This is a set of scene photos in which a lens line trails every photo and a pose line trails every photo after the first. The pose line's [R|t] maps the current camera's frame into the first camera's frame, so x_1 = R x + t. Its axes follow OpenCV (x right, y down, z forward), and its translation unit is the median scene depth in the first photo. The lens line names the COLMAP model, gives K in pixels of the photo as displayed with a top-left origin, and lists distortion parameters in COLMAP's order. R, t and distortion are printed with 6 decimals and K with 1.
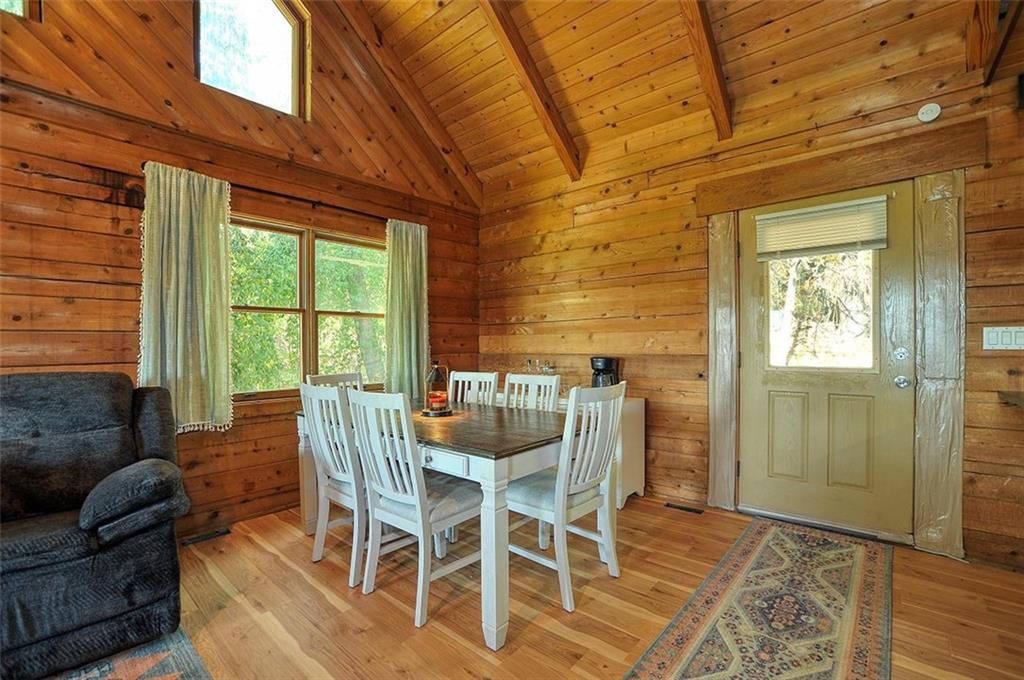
lens RADIAL K [[441.5, 0, 514.8], [0, 441.5, 347.7], [0, 0, 1]] dist [-0.022961, 0.000382]
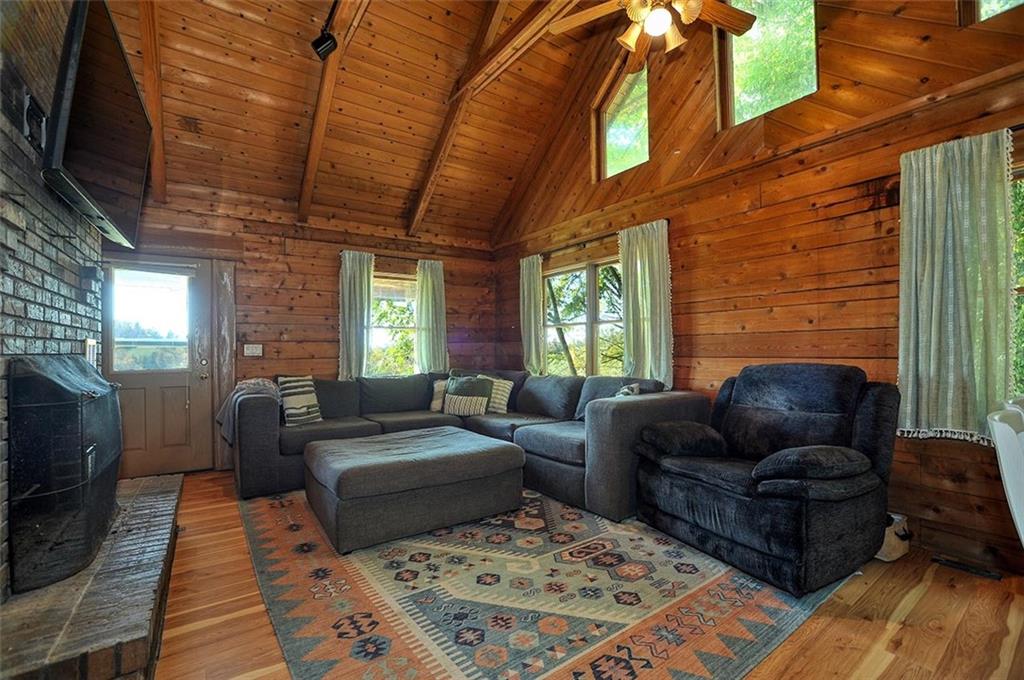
lens RADIAL K [[441.5, 0, 514.8], [0, 441.5, 347.7], [0, 0, 1]] dist [-0.022961, 0.000382]
pose [[-0.244233, 0.006769, -0.969693, 0.291642], [0.006084, 0.999967, 0.005448, -0.000953], [0.969697, -0.004569, -0.244266, 0.339535]]
